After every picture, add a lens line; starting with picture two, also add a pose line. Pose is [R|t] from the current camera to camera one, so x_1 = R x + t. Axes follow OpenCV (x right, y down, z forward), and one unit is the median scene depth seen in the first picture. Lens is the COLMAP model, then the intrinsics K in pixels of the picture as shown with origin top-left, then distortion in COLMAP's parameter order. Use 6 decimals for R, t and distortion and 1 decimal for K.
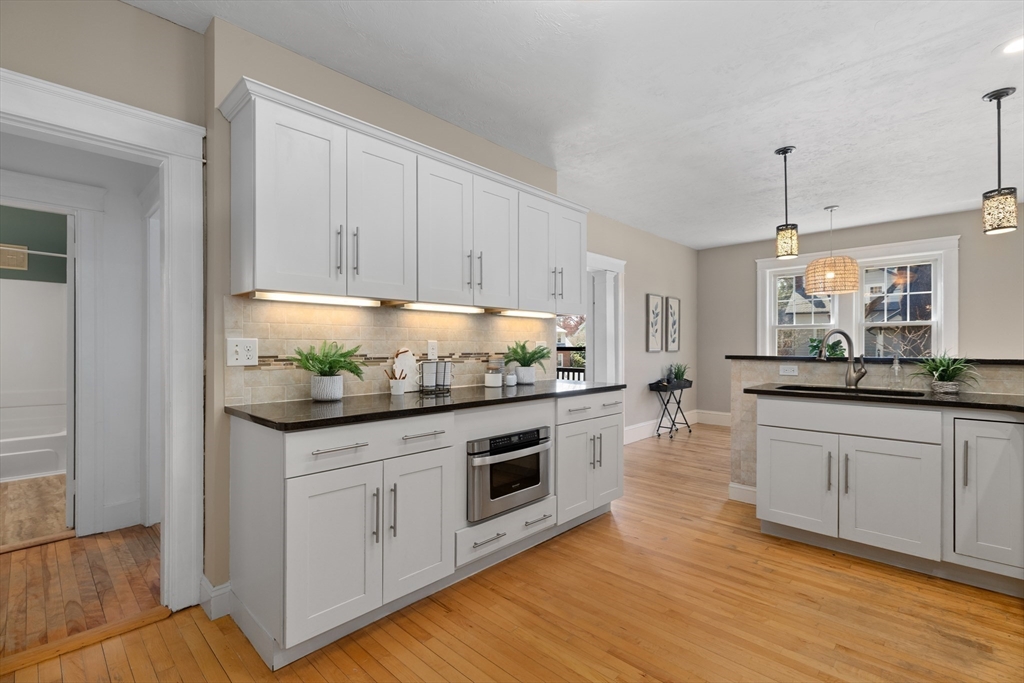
lens RADIAL K [[460.5, 0, 509.9], [0, 460.5, 344.0], [0, 0, 1]] dist [0.007538, -0.001127]
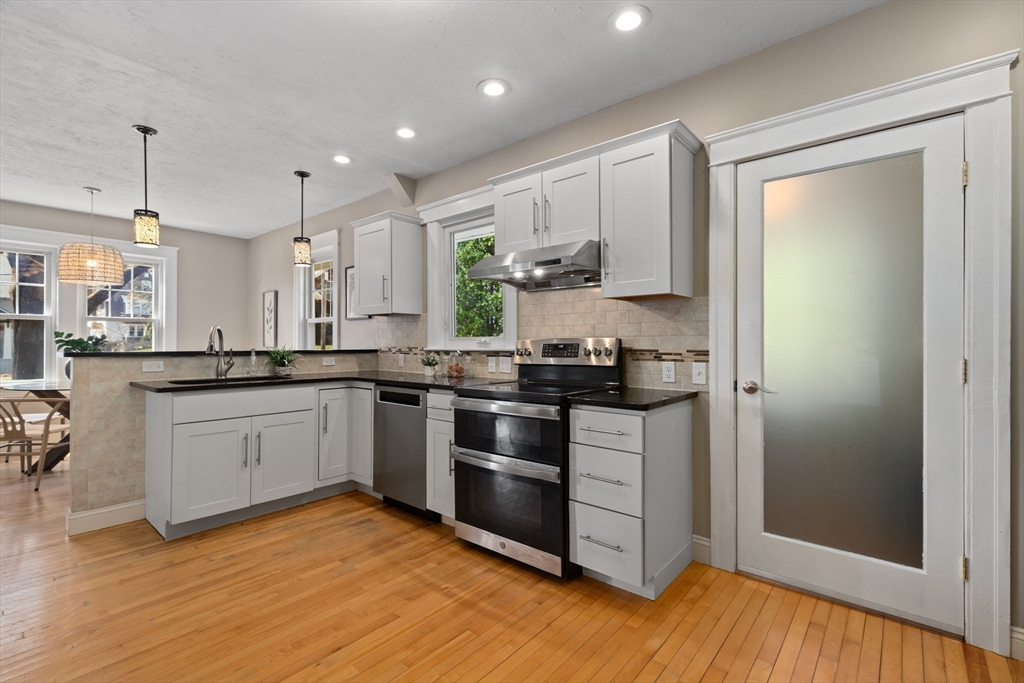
lens RADIAL K [[460.5, 0, 509.8], [0, 460.5, 340.6], [0, 0, 1]] dist [0.007538, -0.001127]
pose [[-0.053383, 0.006125, 0.998555, -0.450799], [-0.007832, 0.999948, -0.006553, 0.005347], [-0.998543, -0.008170, -0.053332, 0.383609]]
